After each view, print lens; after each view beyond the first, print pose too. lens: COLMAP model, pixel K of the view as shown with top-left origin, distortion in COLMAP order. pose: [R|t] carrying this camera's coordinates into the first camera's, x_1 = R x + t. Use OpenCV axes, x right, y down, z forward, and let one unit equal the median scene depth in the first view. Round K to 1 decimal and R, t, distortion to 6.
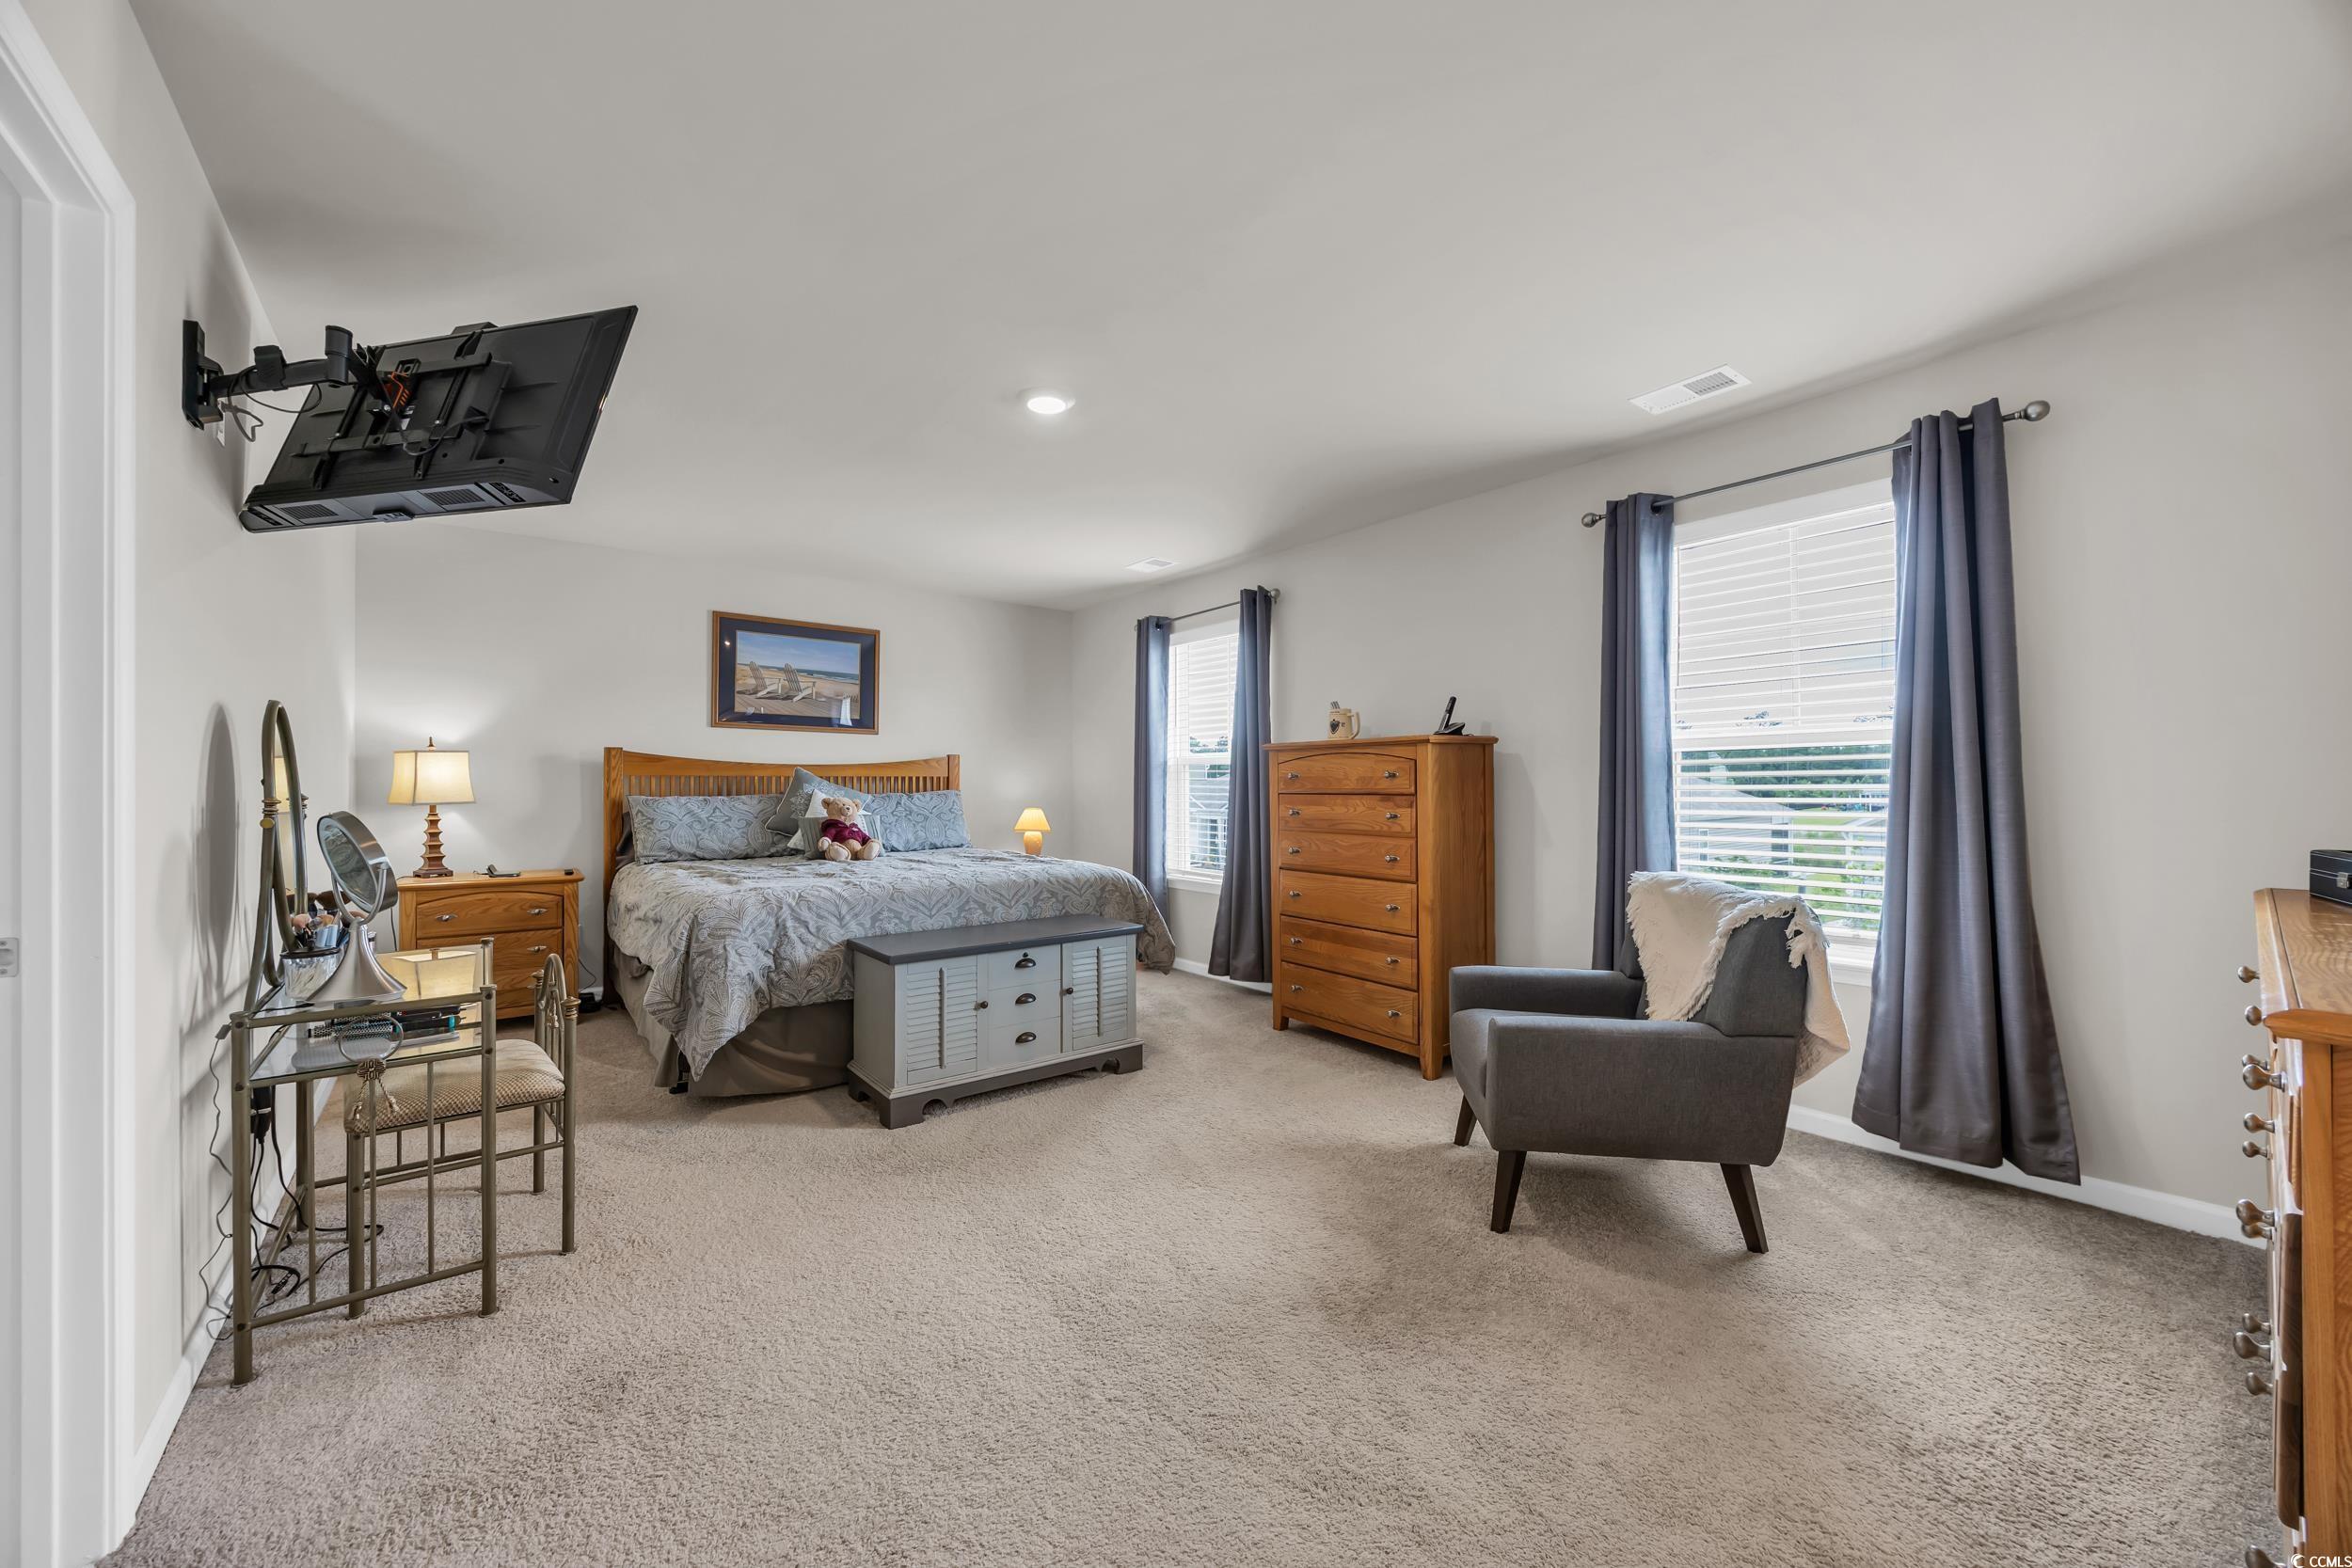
lens RADIAL K [[871.0, 0, 1174.5], [0, 871.0, 797.7], [0, 0, 1]] dist [-0.000343, -0.000011]
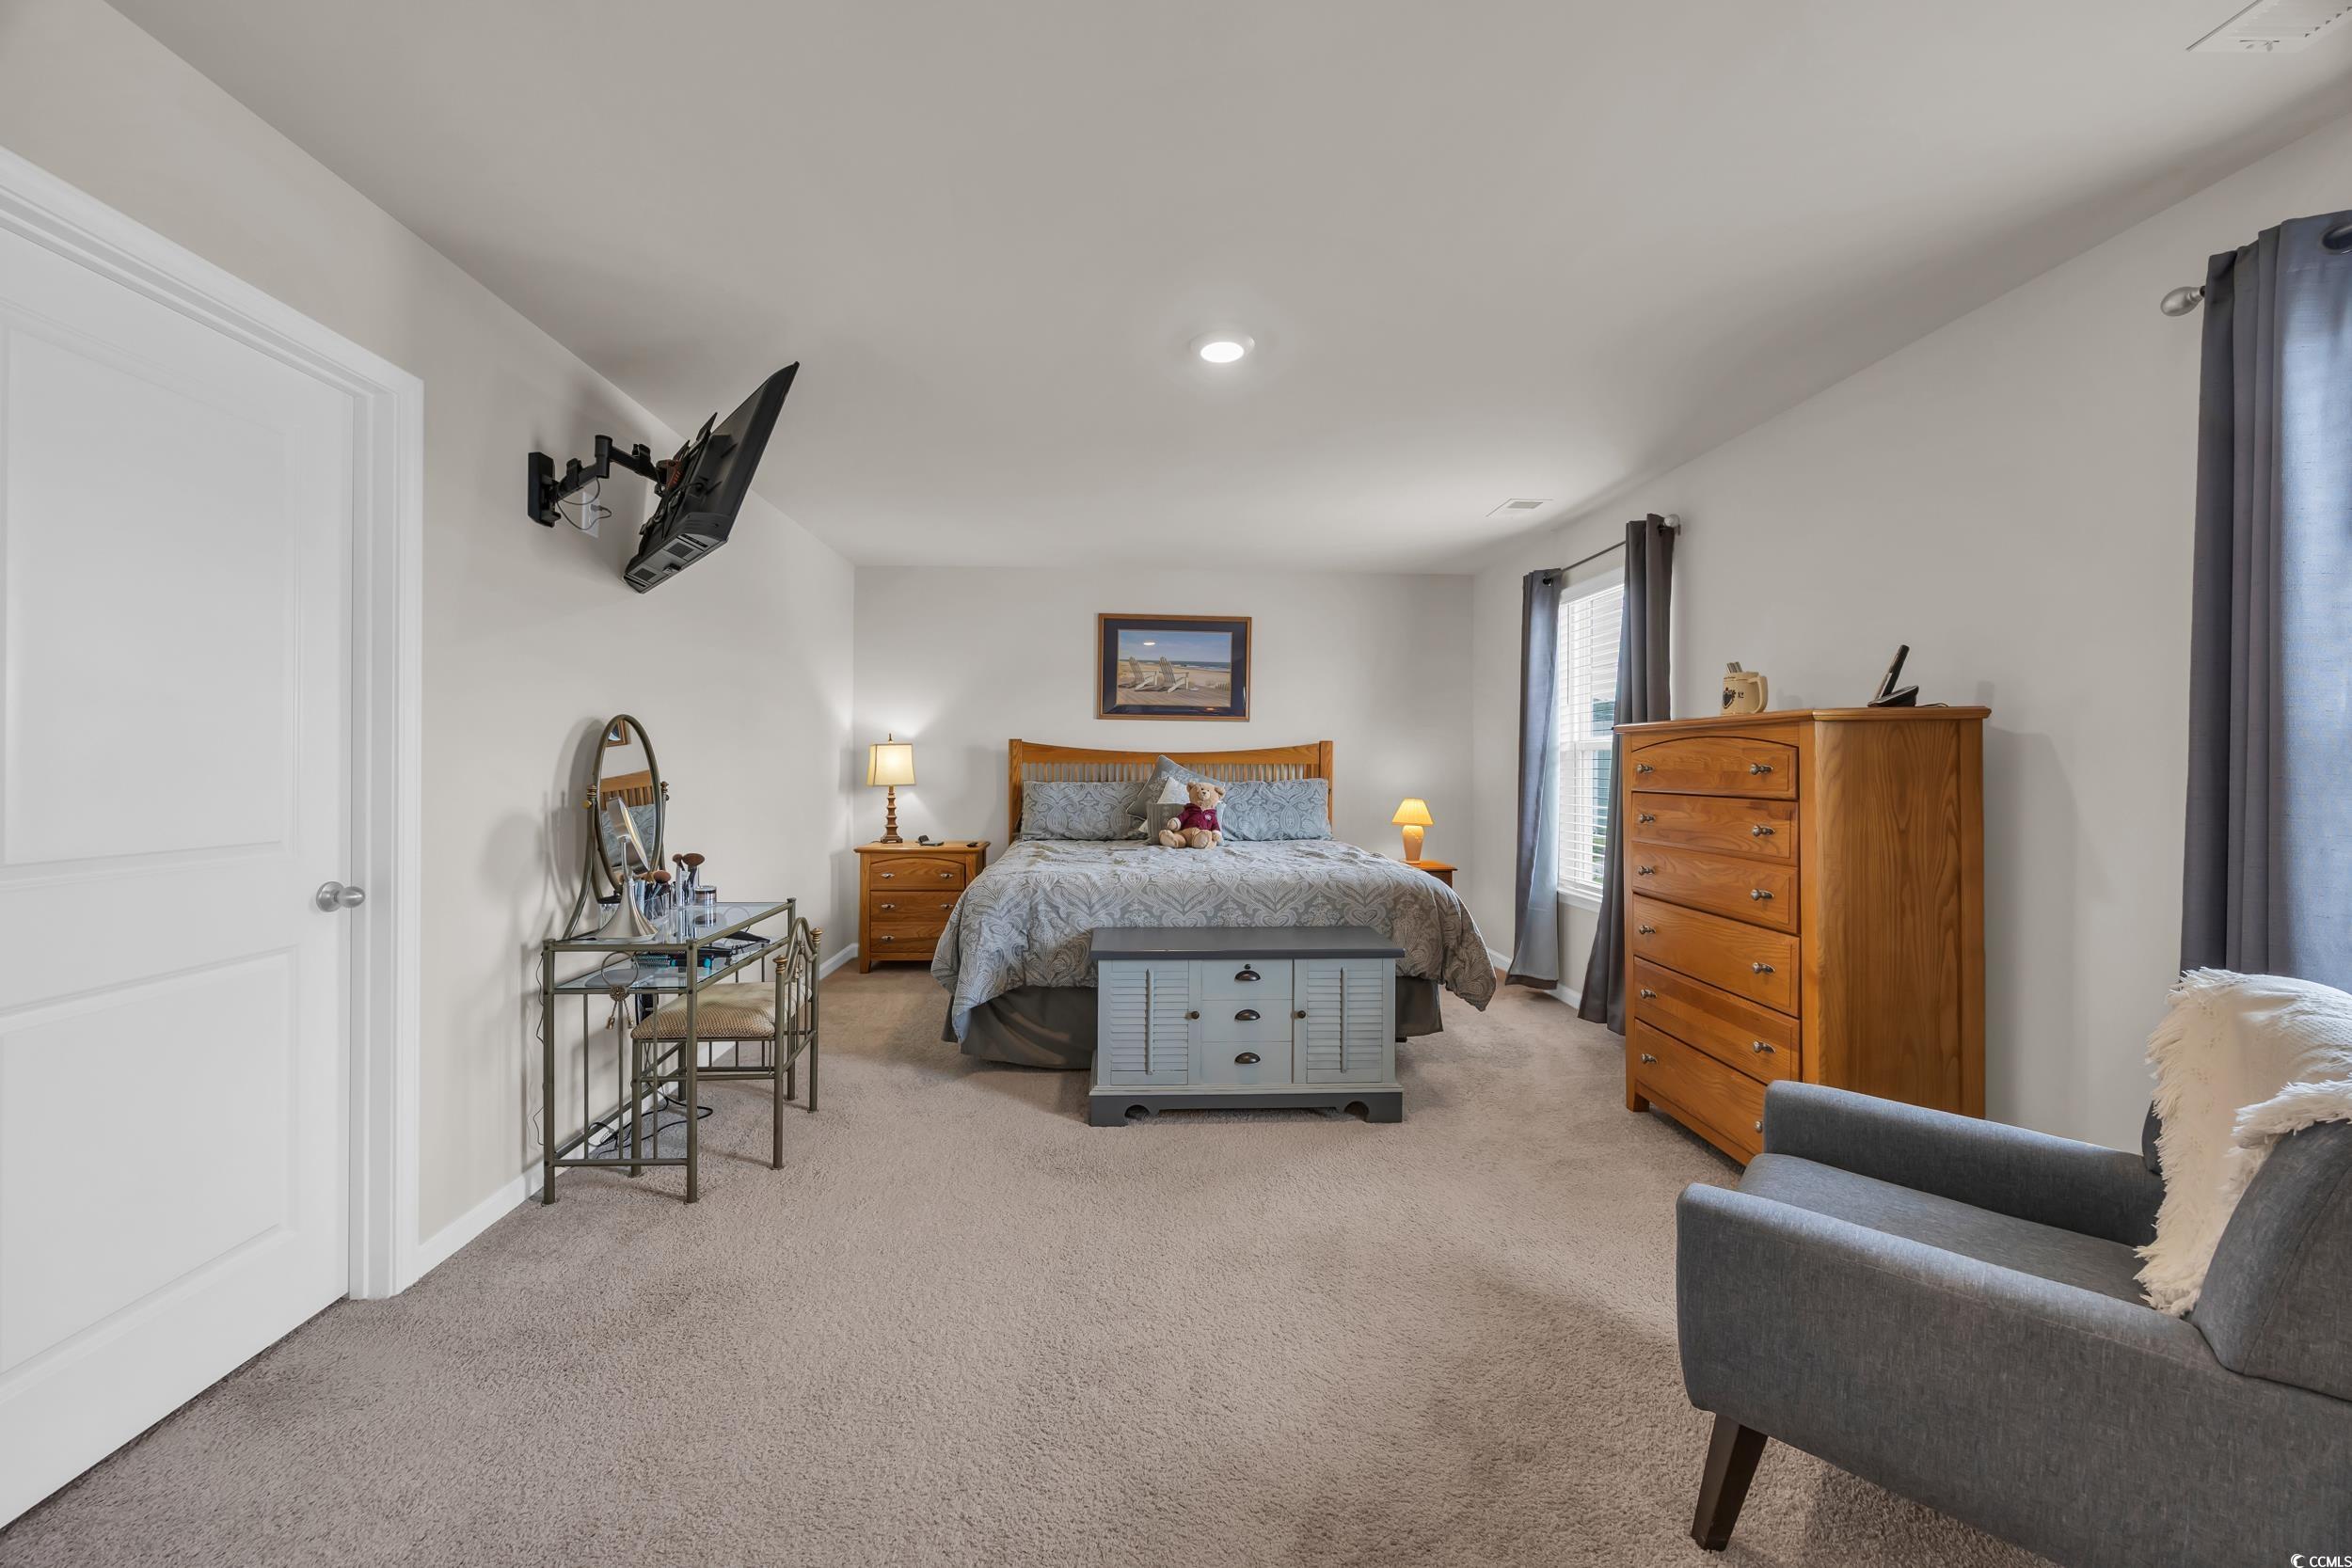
lens RADIAL K [[884.7, 0, 1168.9], [0, 884.7, 780.0], [0, 0, 1]] dist [-0.003356, 0.000028]
pose [[0.823042, 0.014317, -0.567800, 0.255506], [-0.014161, 0.999889, 0.004684, -0.014592], [0.567804, 0.004185, 0.823153, 0.182055]]
